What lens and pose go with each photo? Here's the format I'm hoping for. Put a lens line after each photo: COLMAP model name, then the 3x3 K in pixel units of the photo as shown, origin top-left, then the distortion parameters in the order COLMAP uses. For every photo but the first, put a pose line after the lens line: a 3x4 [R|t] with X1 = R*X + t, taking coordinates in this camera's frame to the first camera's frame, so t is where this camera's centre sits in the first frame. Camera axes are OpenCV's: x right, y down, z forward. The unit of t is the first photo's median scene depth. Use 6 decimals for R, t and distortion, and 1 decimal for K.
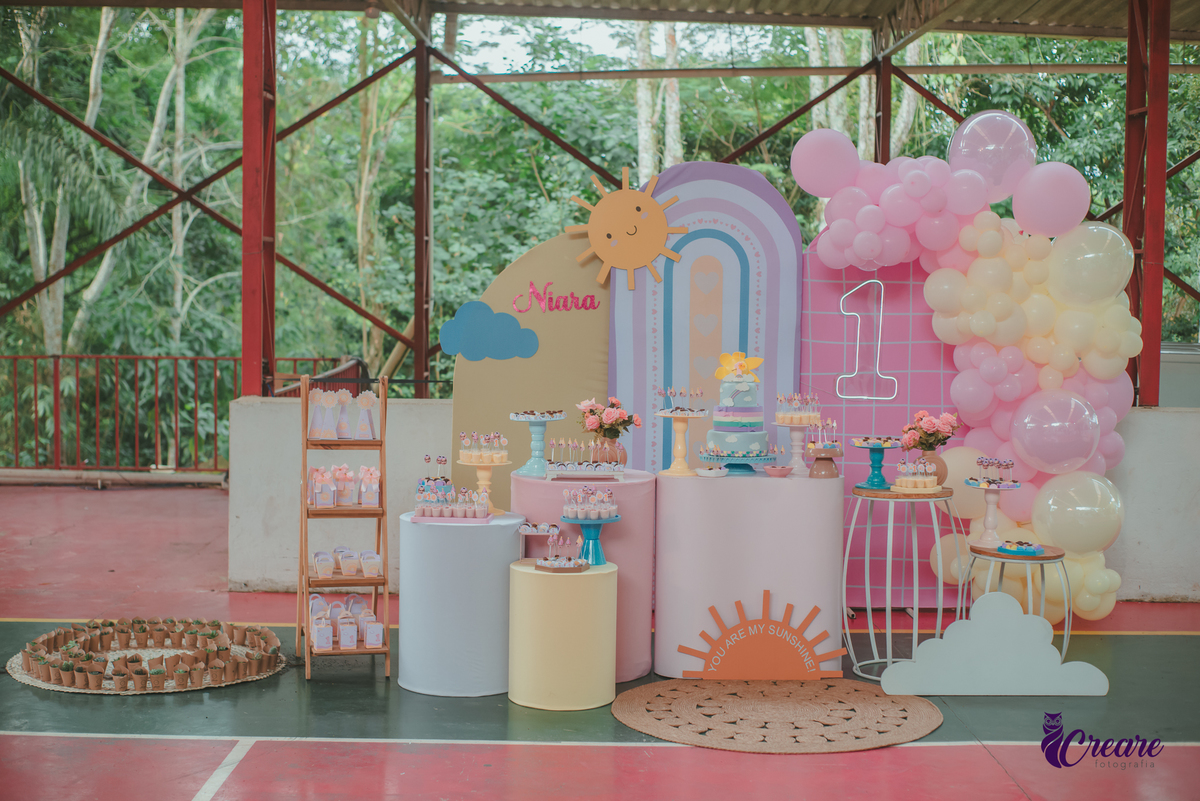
lens RADIAL K [[1714.7, 0, 600.0], [0, 1714.7, 400.5], [0, 0, 1]] dist [-0.050755, -0.039114]
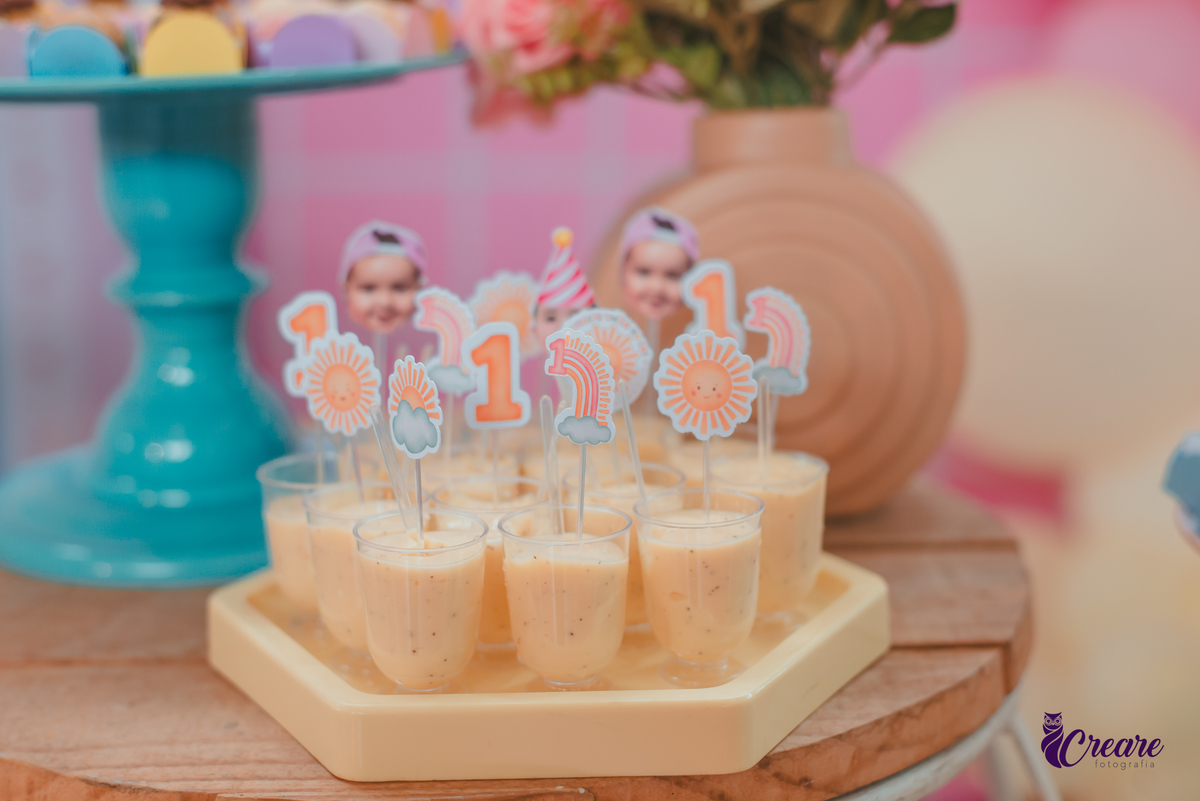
lens RADIAL K [[1696.4, 0, 600.0], [0, 1696.4, 400.5], [0, 0, 1]] dist [-0.100392, 0.084740]
pose [[0.999090, -0.025120, -0.034471, 0.185417], [0.031095, 0.982144, 0.185541, 0.027408], [0.029194, -0.186444, 0.982032, 0.906000]]
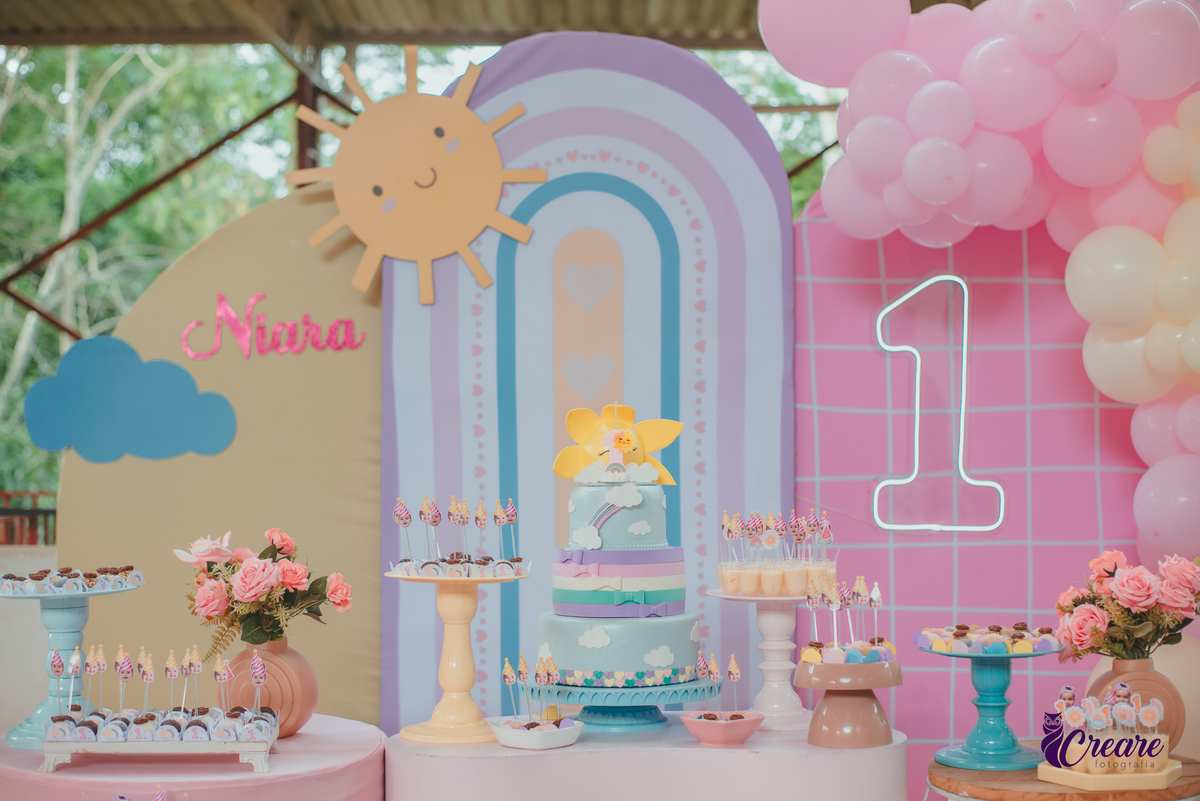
lens RADIAL K [[1696.4, 0, 600.0], [0, 1696.4, 400.5], [0, 0, 1]] dist [-0.100392, 0.084740]
pose [[0.999684, -0.018225, -0.017341, 0.084209], [0.016593, 0.995802, -0.090012, 0.004397], [0.018909, 0.089696, 0.995790, 0.628526]]
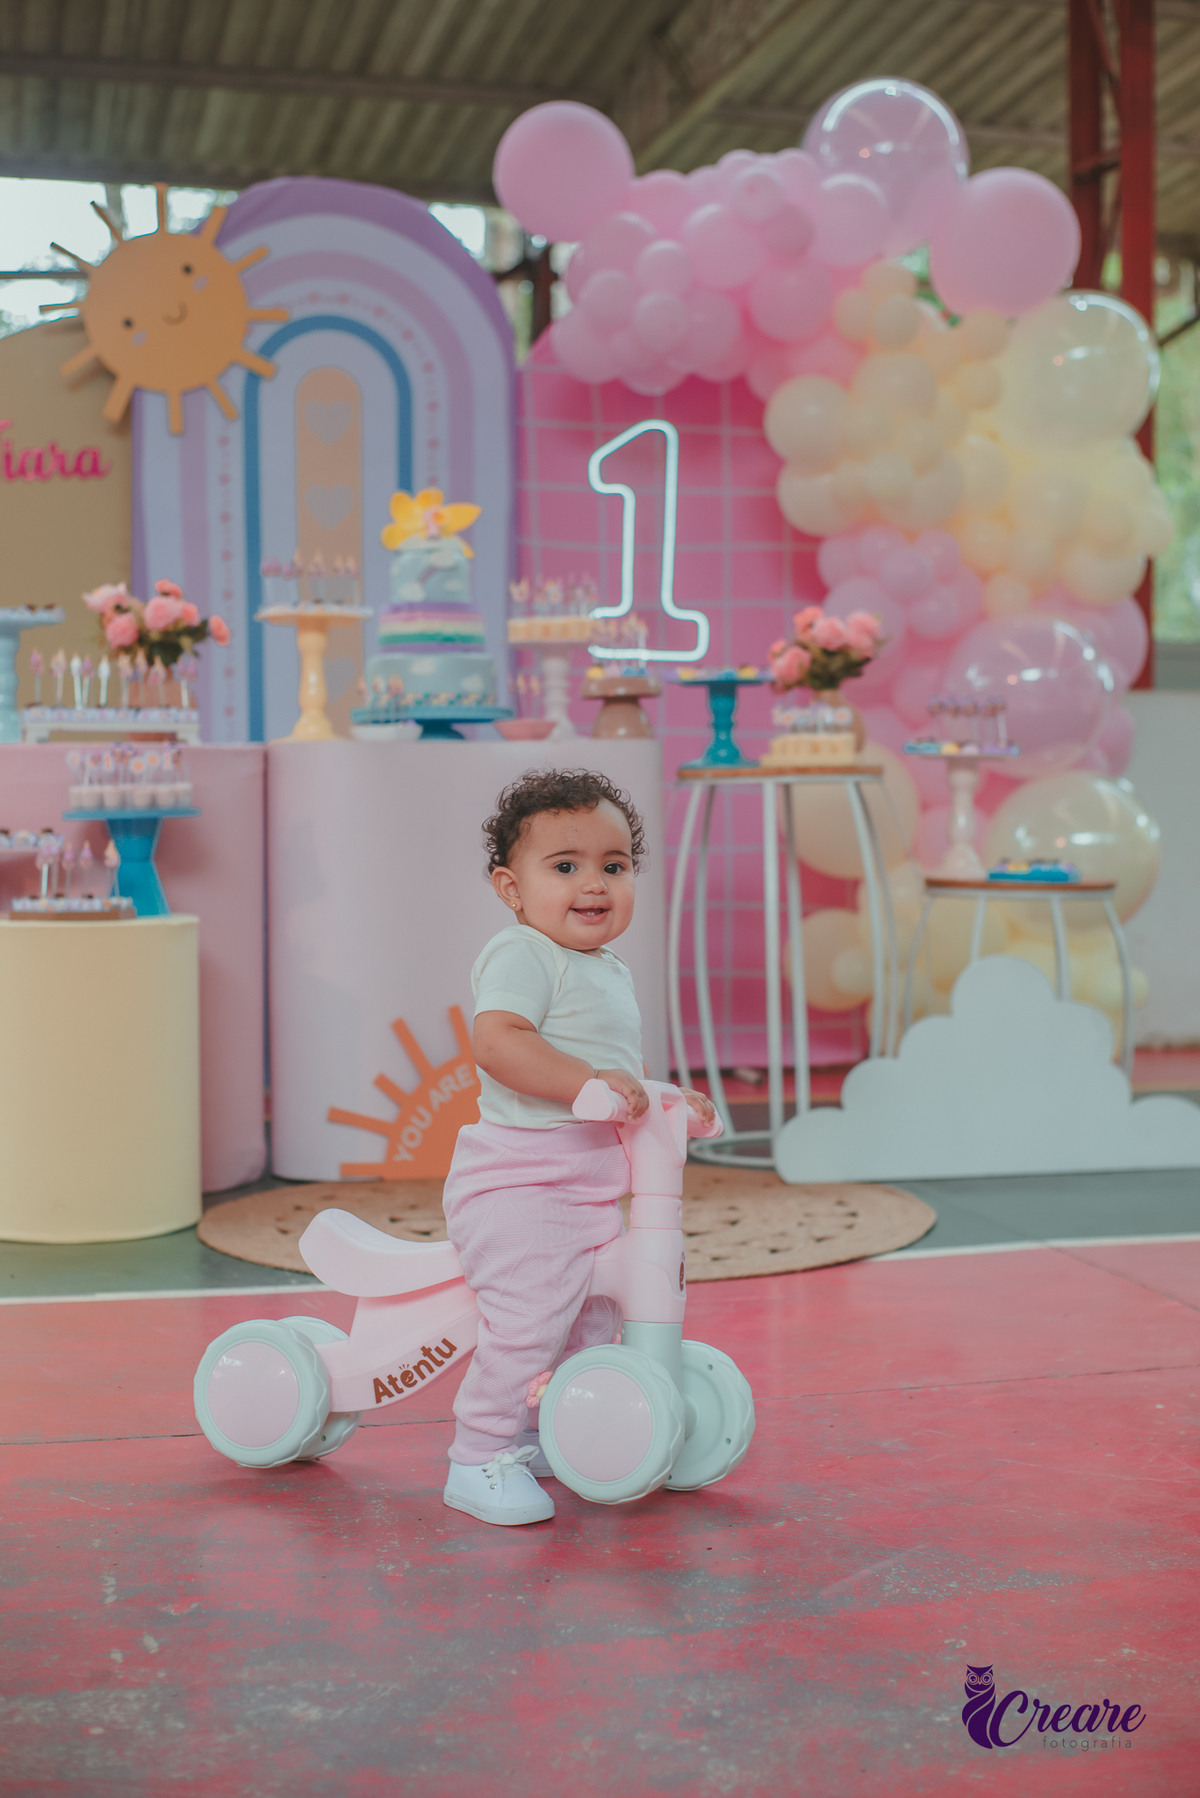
lens RADIAL K [[2569.2, 0, 600.0], [0, 2569.2, 899.0], [0, 0, 1]] dist [-0.050755, -0.039114]
pose [[0.976238, -0.026901, 0.215026, -0.028315], [0.031768, 0.999311, -0.019212, 0.099497], [-0.214361, 0.025586, 0.976419, 0.303344]]
